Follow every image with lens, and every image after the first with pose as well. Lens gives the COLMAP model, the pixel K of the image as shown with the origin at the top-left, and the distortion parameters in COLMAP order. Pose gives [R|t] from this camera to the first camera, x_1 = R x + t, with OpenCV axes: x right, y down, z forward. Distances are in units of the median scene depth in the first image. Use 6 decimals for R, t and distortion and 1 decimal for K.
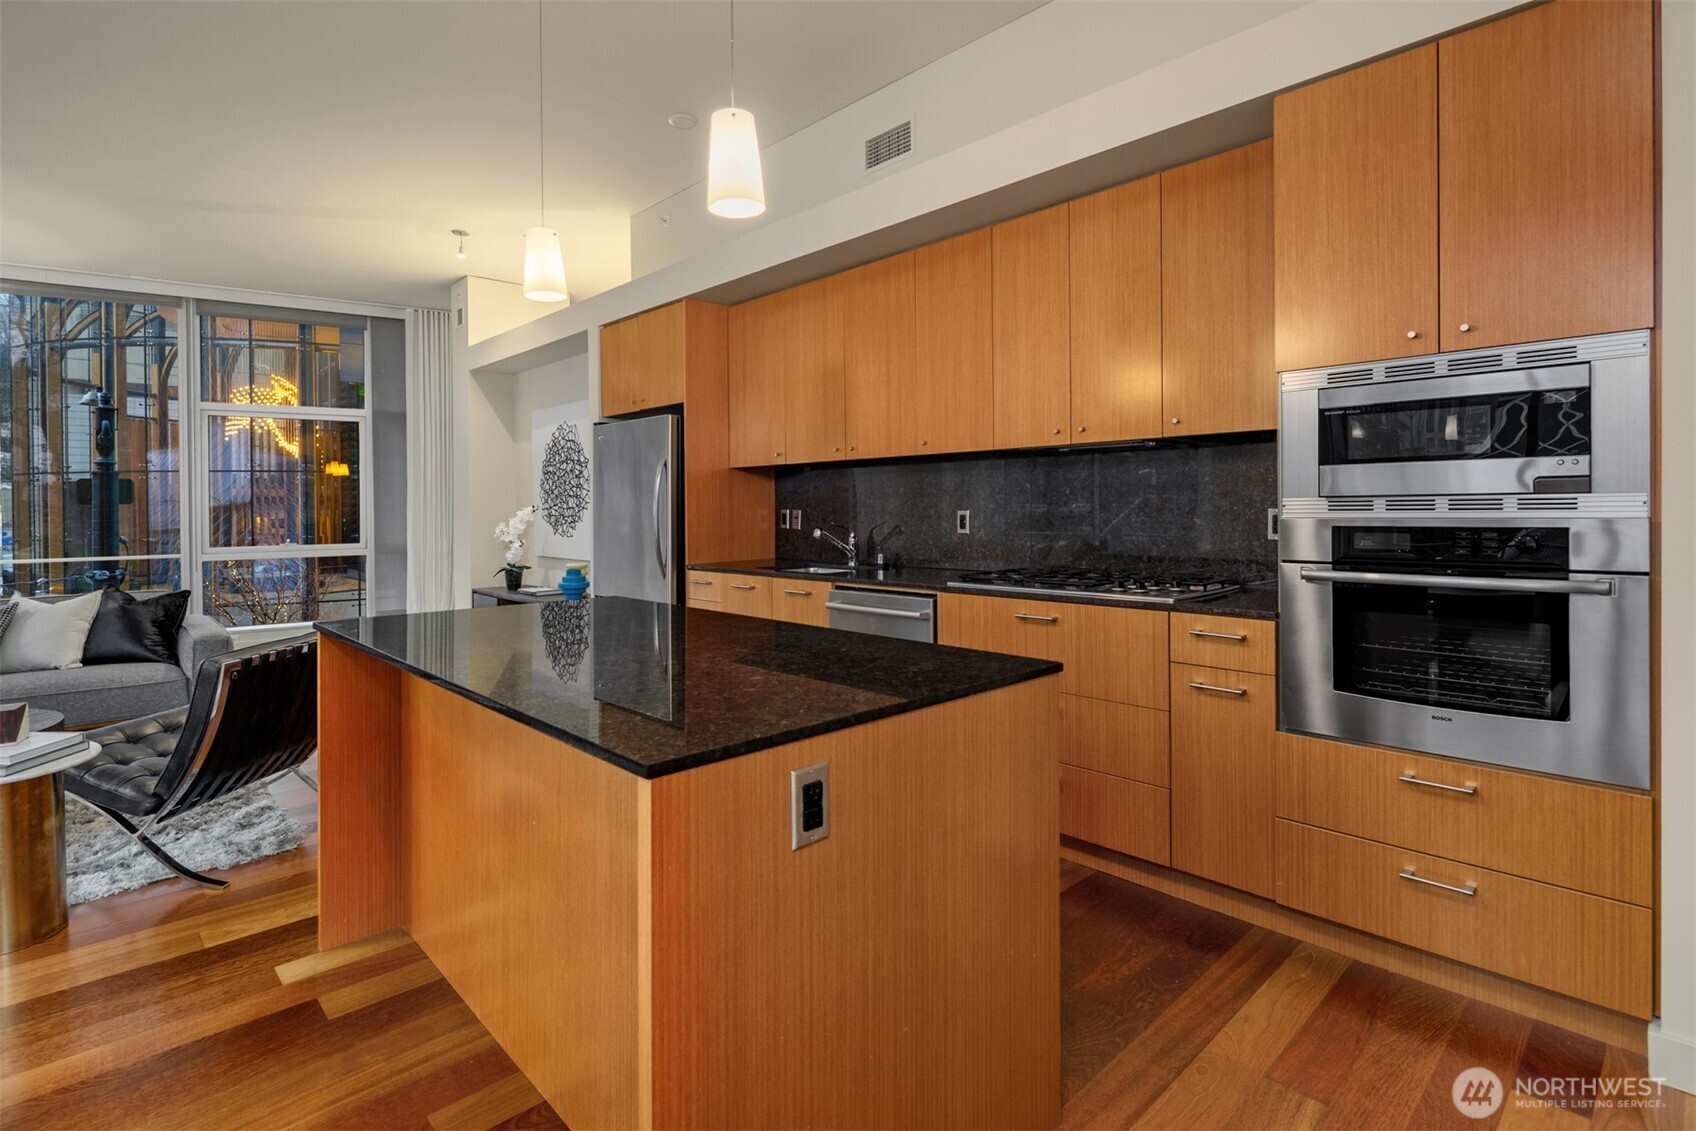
lens RADIAL K [[835.9, 0, 845.4], [0, 835.9, 508.0], [0, 0, 1]] dist [-0.000991, -0.000247]
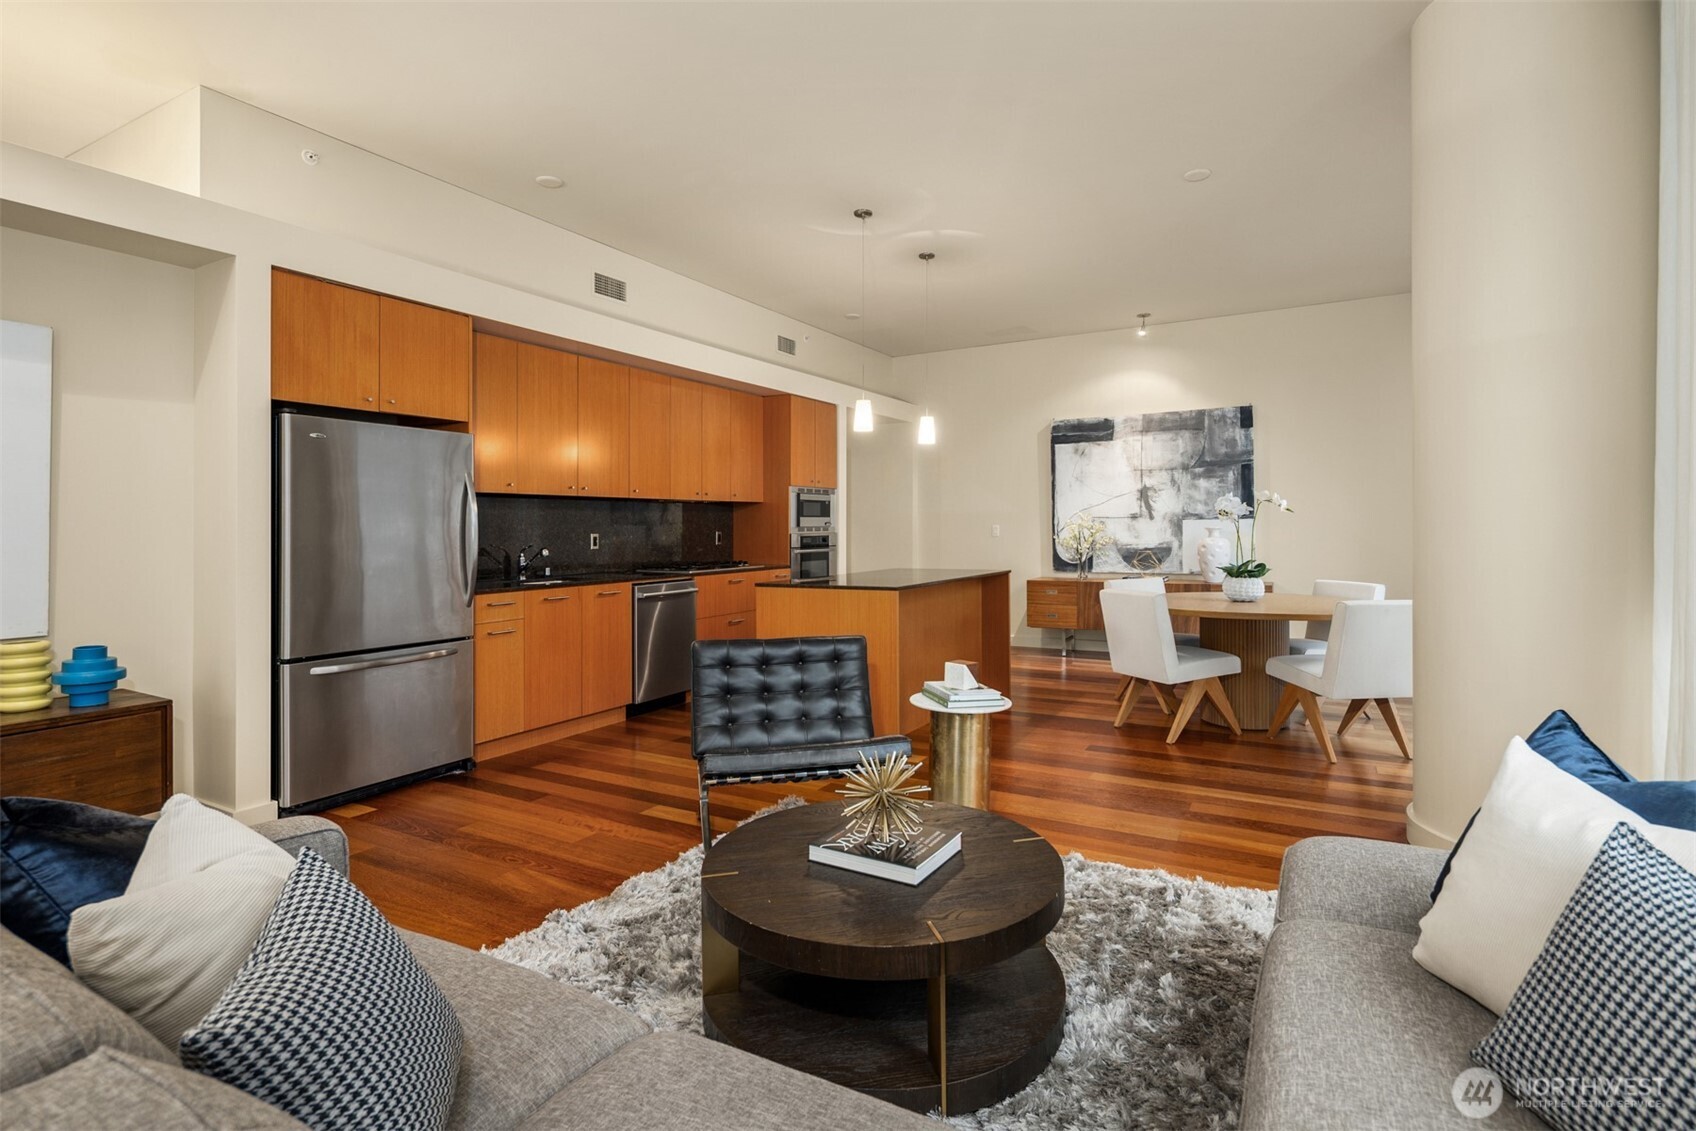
lens RADIAL K [[816.7, 0, 847.7], [0, 816.7, 519.2], [0, 0, 1]] dist [0.001578, 0.000208]
pose [[-0.292184, 0.014411, 0.956254, -0.852857], [0.003408, 0.999896, -0.014027, 0.000324], [-0.956356, -0.000840, -0.292203, 0.599198]]
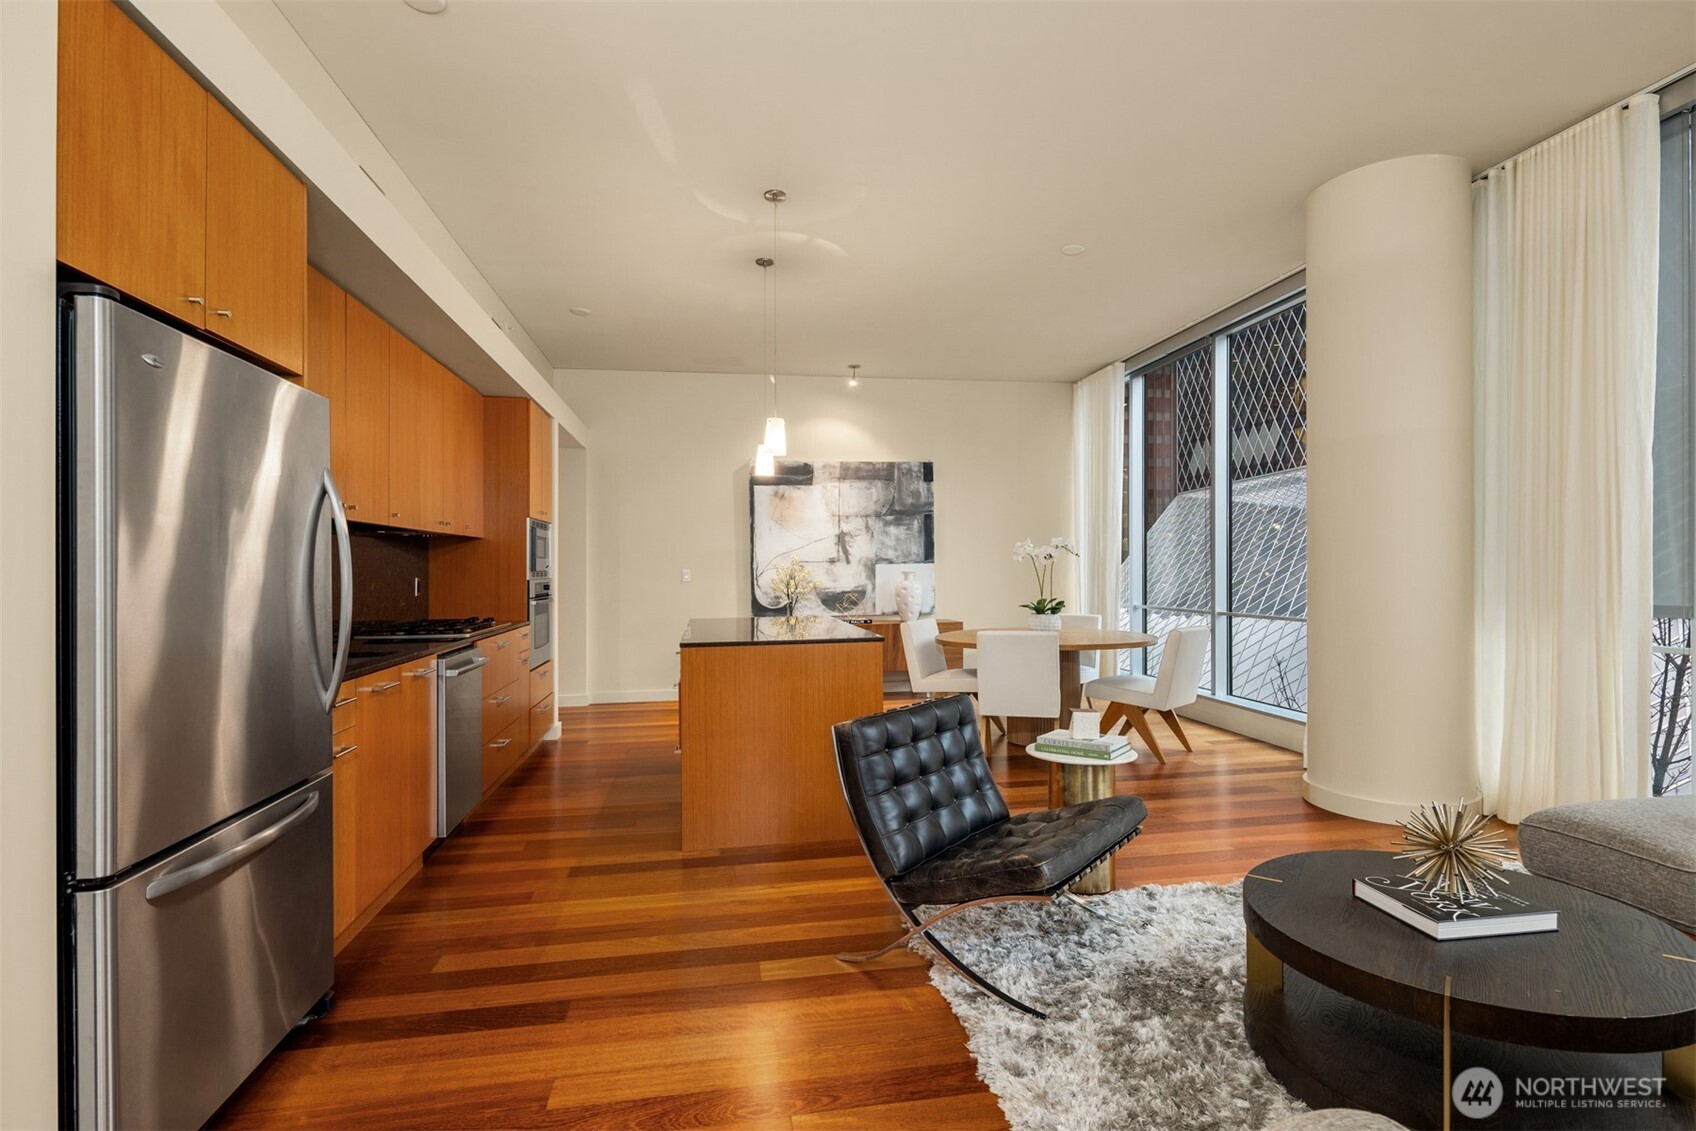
lens RADIAL K [[825.7, 0, 848.0], [0, 825.7, 565.5], [0, 0, 1]] dist [0.000783, -0.000095]
pose [[-0.830368, 0.012857, 0.557066, -0.533577], [0.008619, 0.999911, -0.010230, 0.000878], [-0.557148, -0.003694, -0.830405, 0.869920]]
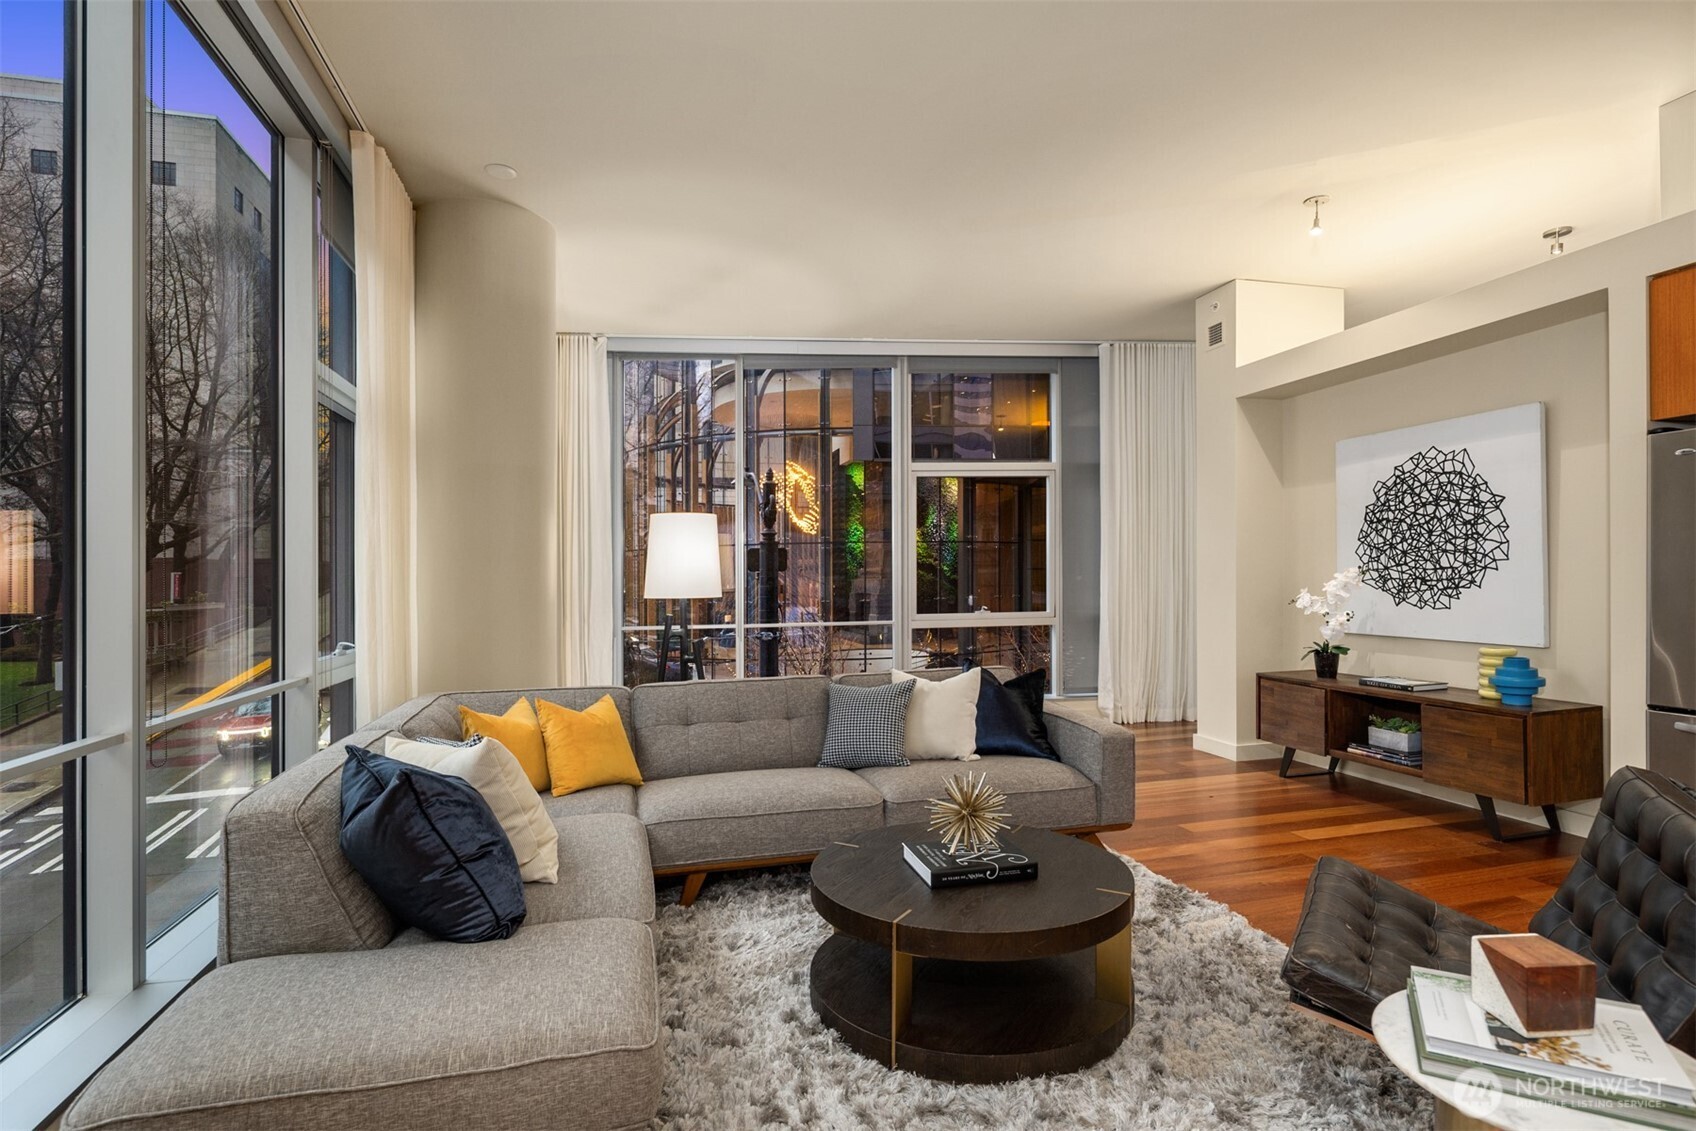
lens RADIAL K [[825.7, 0, 848.0], [0, 825.7, 565.5], [0, 0, 1]] dist [0.000783, -0.000095]
pose [[0.884649, -0.012167, -0.466098, -0.429215], [0.007476, 0.999901, -0.011913, 0.002784], [0.466197, 0.007055, 0.884653, 0.134677]]
